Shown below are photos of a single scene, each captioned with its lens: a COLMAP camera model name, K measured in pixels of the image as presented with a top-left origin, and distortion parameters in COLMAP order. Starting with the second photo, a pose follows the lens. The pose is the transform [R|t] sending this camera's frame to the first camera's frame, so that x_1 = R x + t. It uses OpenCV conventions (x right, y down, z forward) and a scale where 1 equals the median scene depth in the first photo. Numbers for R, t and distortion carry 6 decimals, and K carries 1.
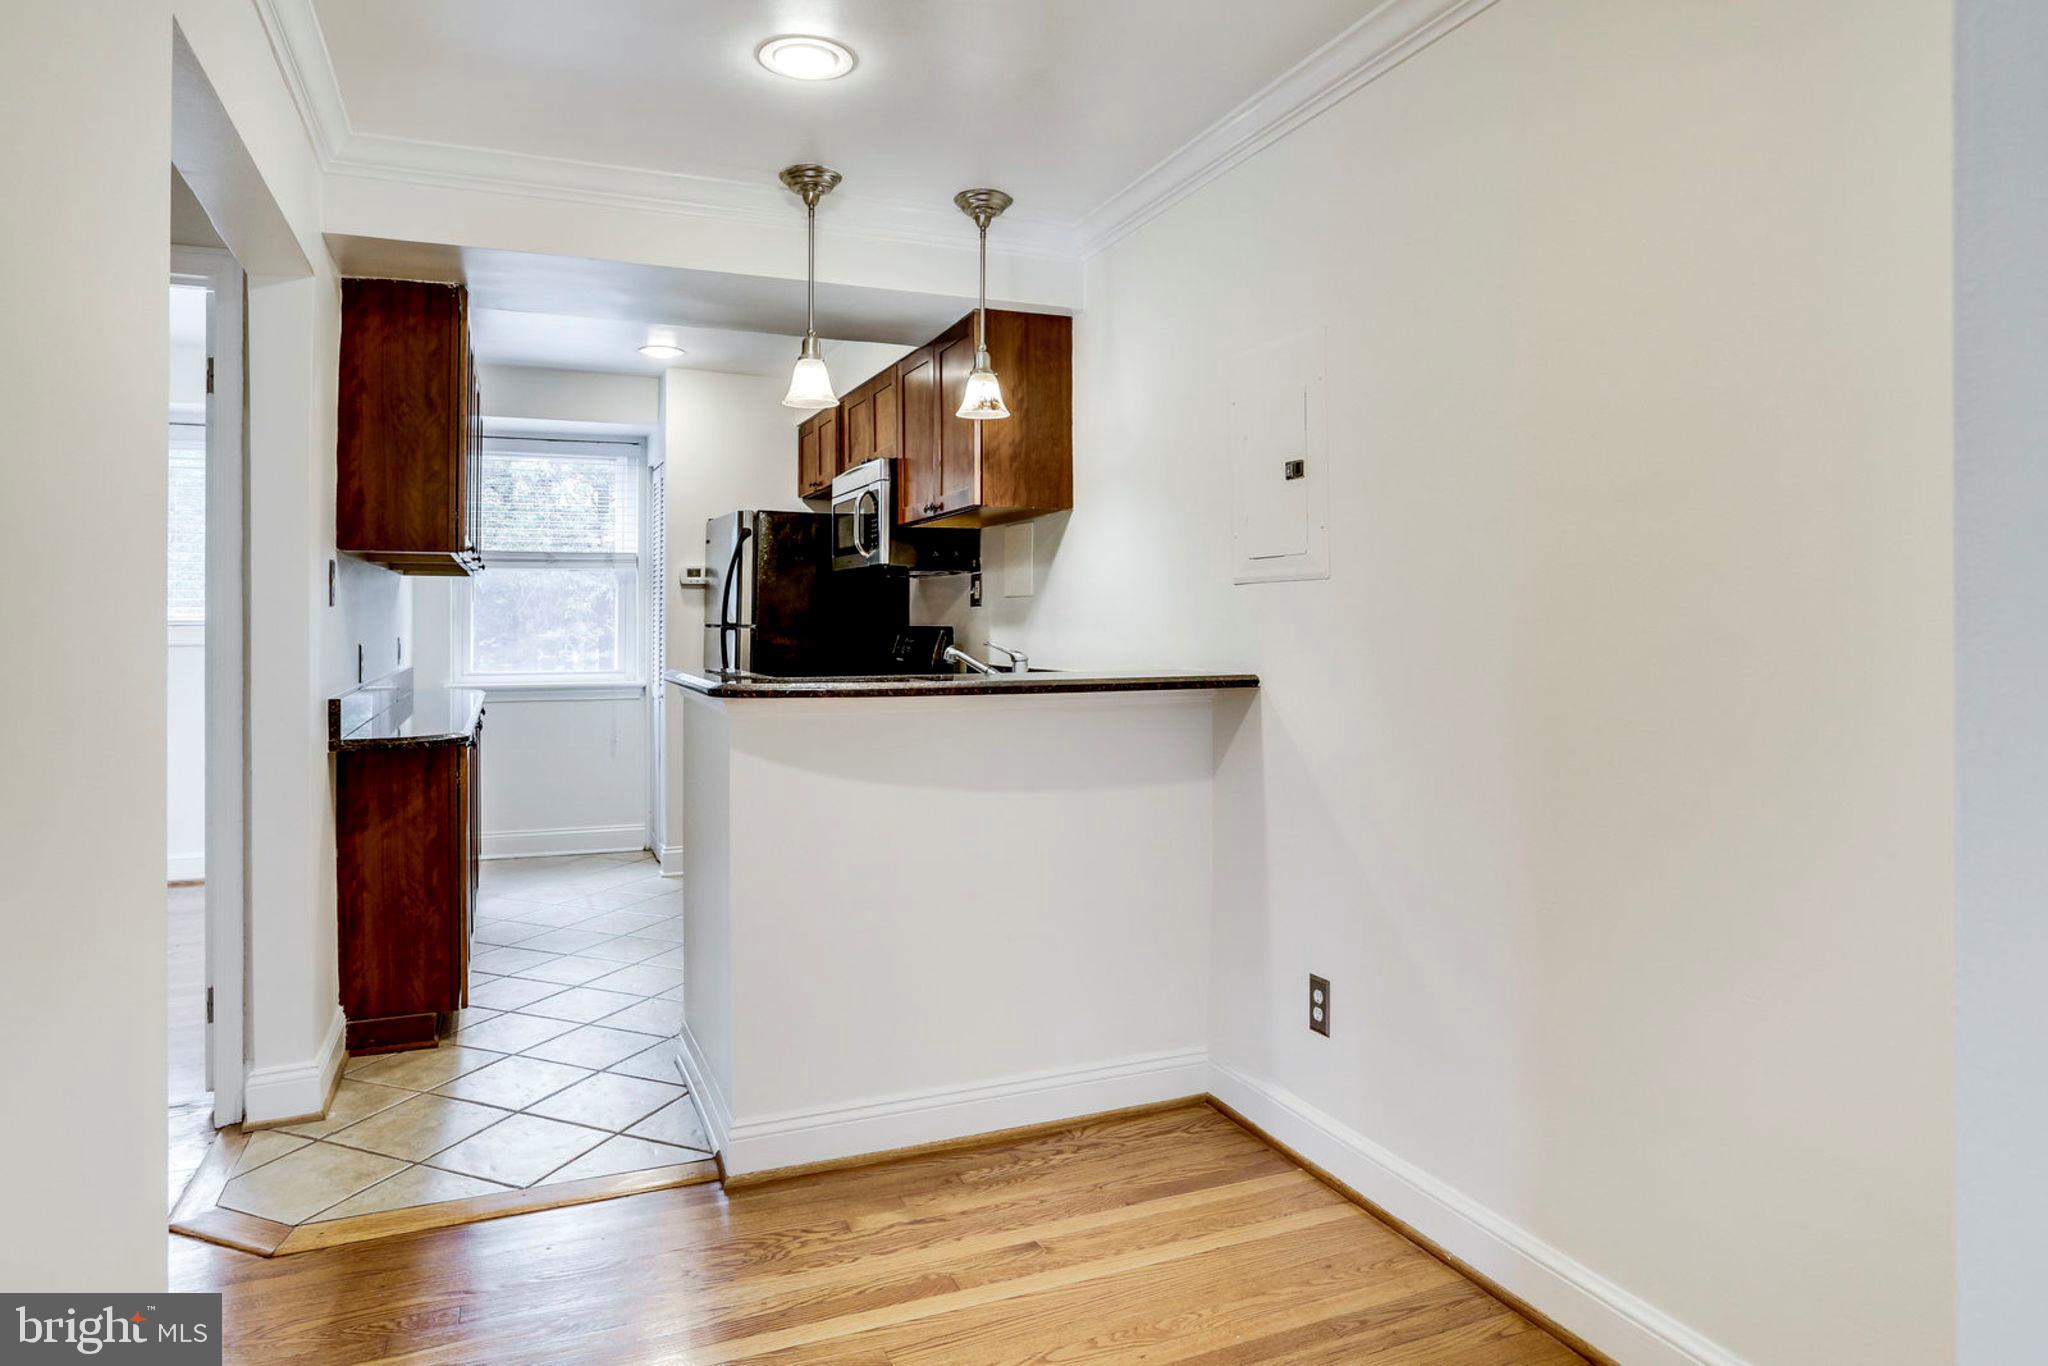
lens RADIAL K [[1239.7, 0, 1019.3], [0, 1239.7, 626.8], [0, 0, 1]] dist [-0.033604, 0.003425]
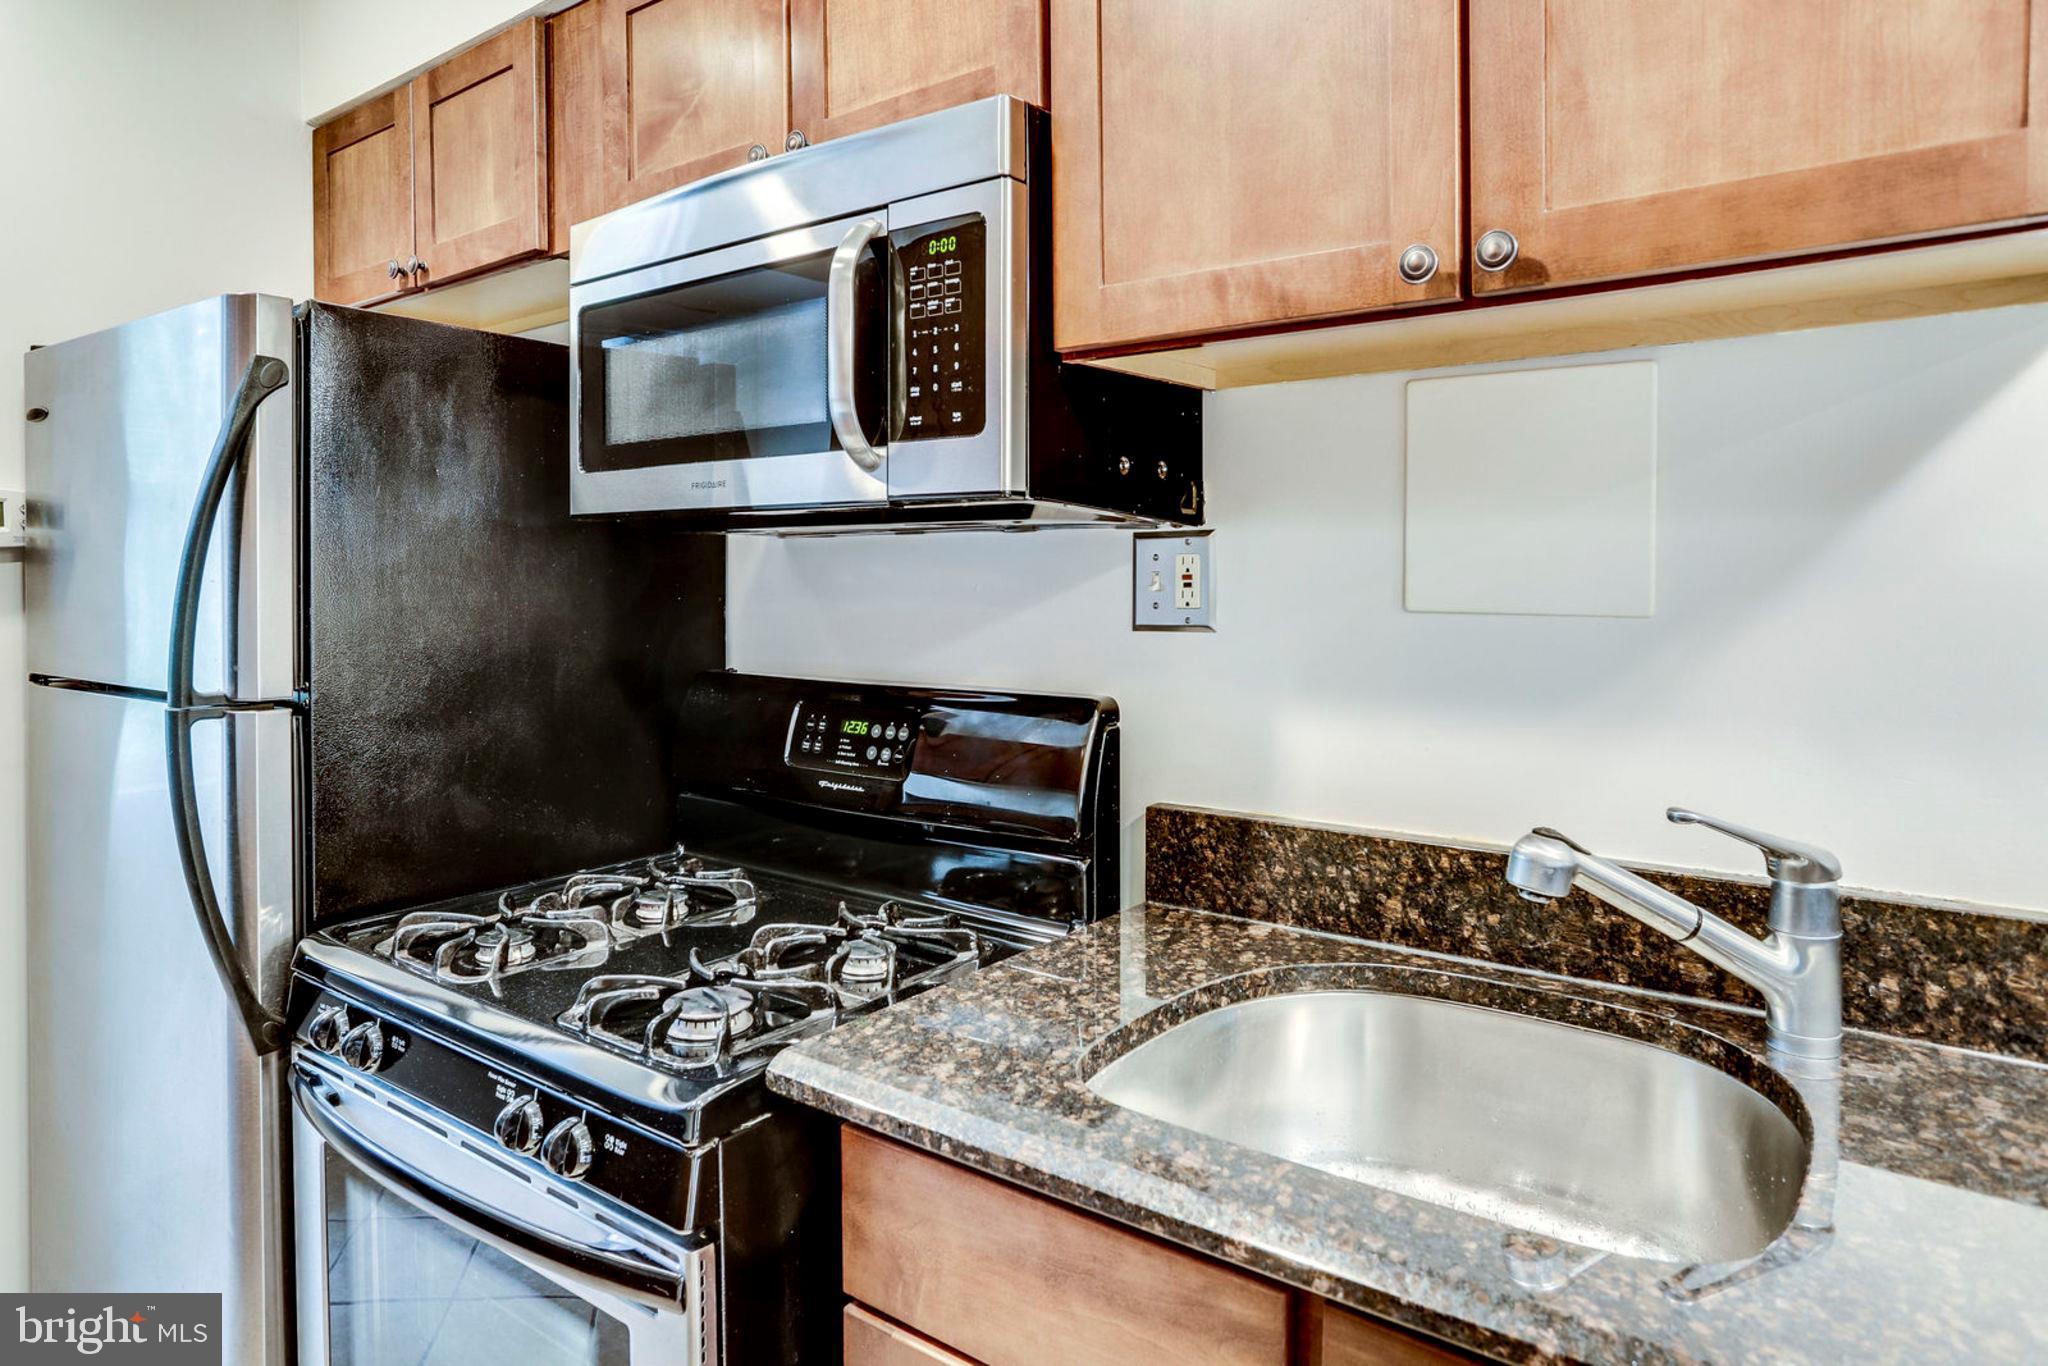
lens RADIAL K [[1302.8, 0, 1016.7], [0, 1302.8, 590.9], [0, 0, 1]] dist [-0.082407, 0.083791]
pose [[0.876676, -0.013129, 0.480902, -0.266940], [0.007672, 0.999882, 0.013313, -0.036612], [-0.481020, -0.007982, 0.876673, 0.832138]]
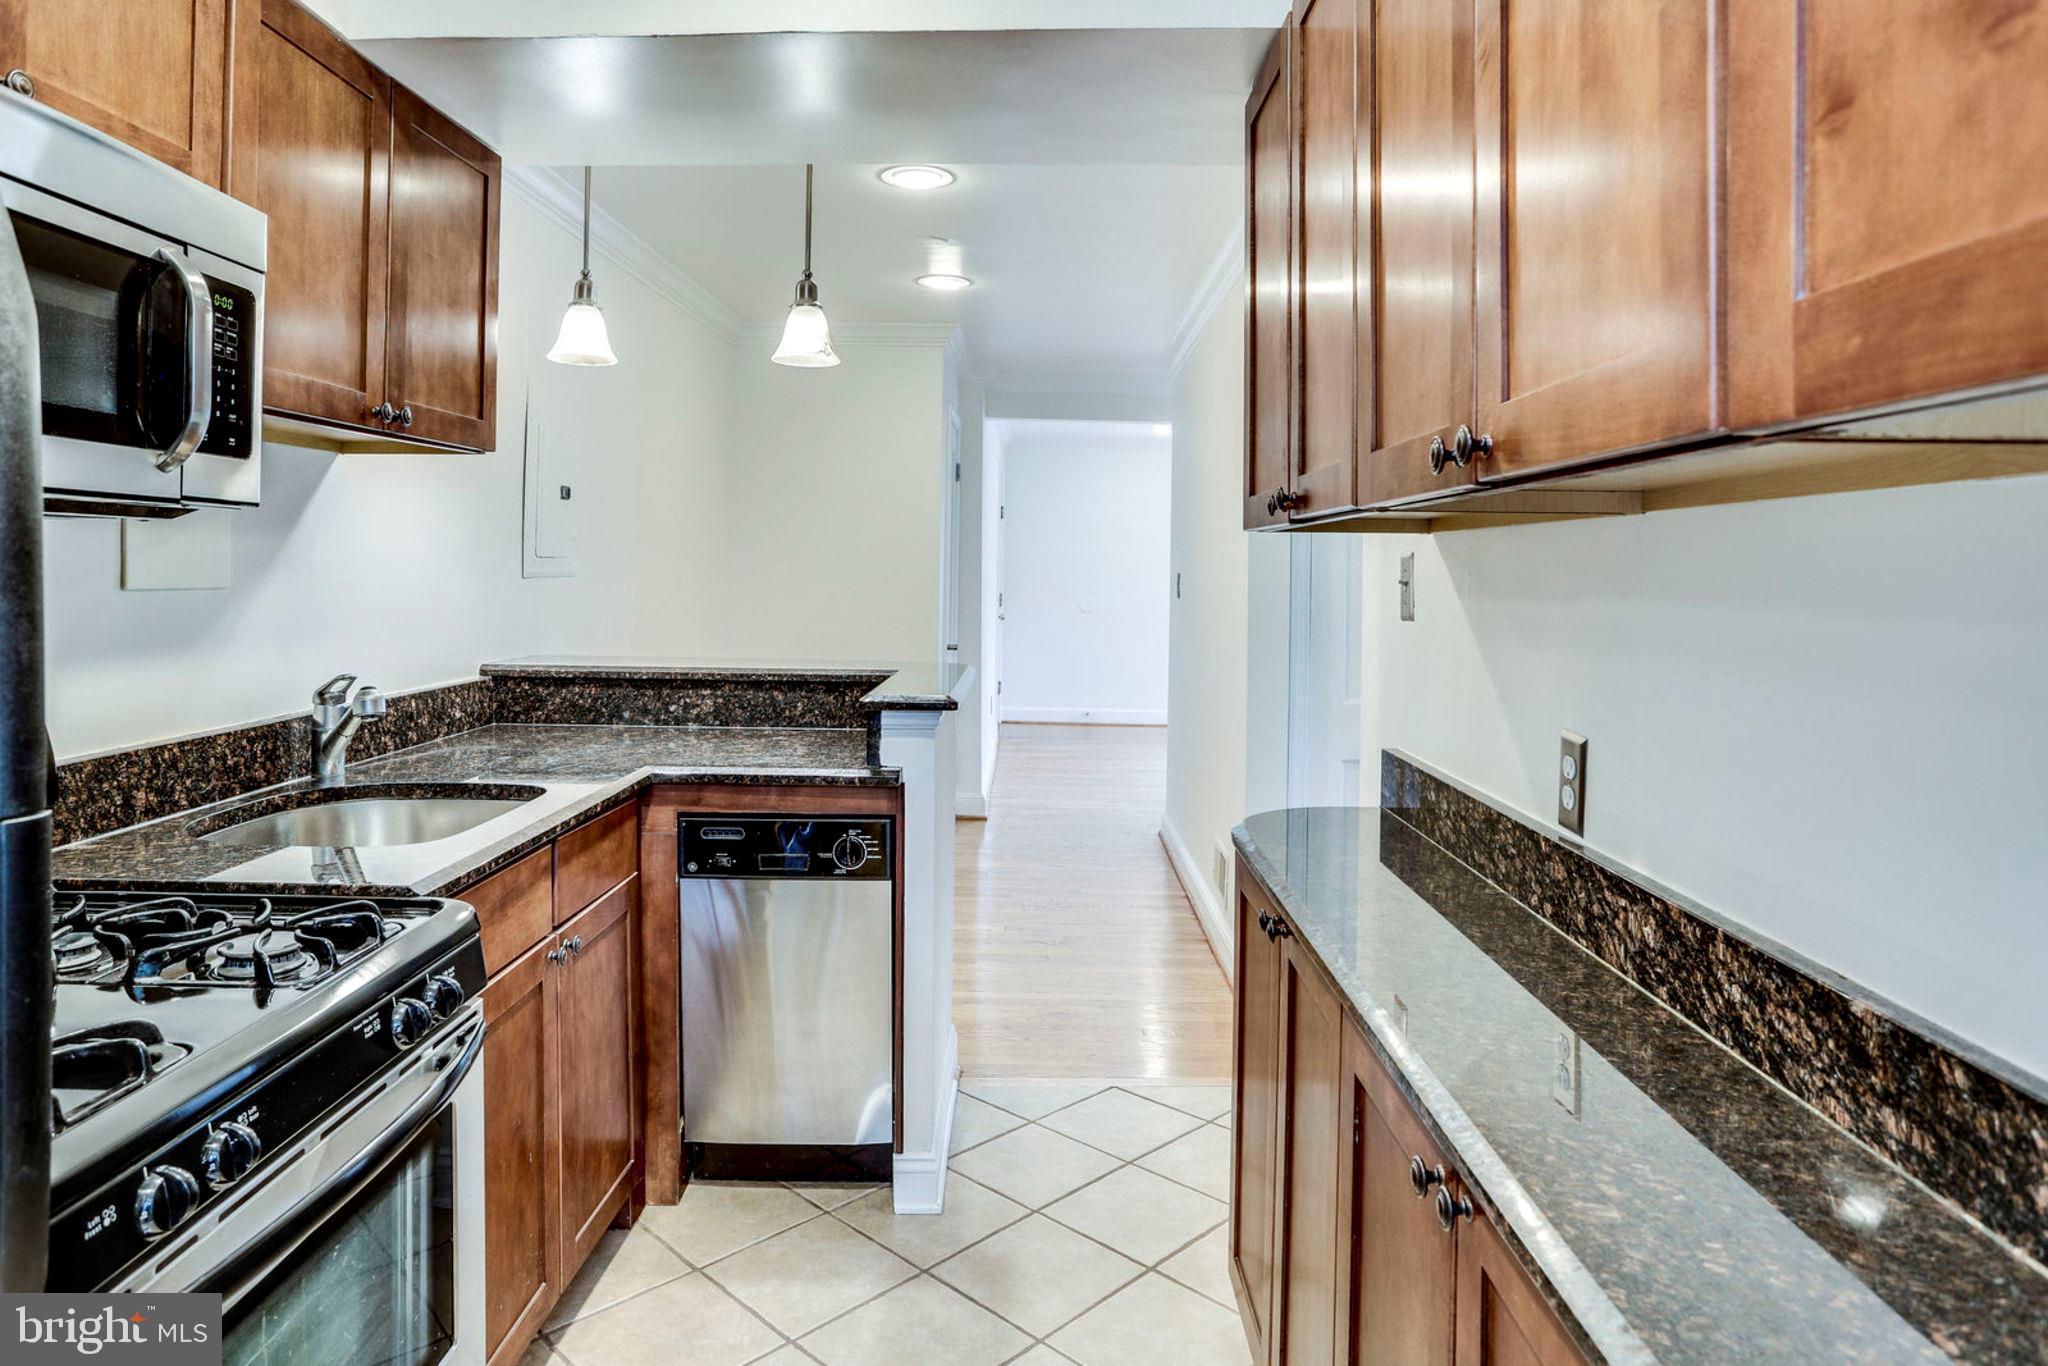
lens RADIAL K [[1239.7, 0, 1019.3], [0, 1239.7, 626.8], [0, 0, 1]] dist [-0.033604, 0.003425]
pose [[-0.918005, -0.021420, 0.395990, -0.502365], [-0.000359, 0.998585, 0.053182, -0.036808], [-0.396569, 0.048679, -0.916714, 1.366710]]
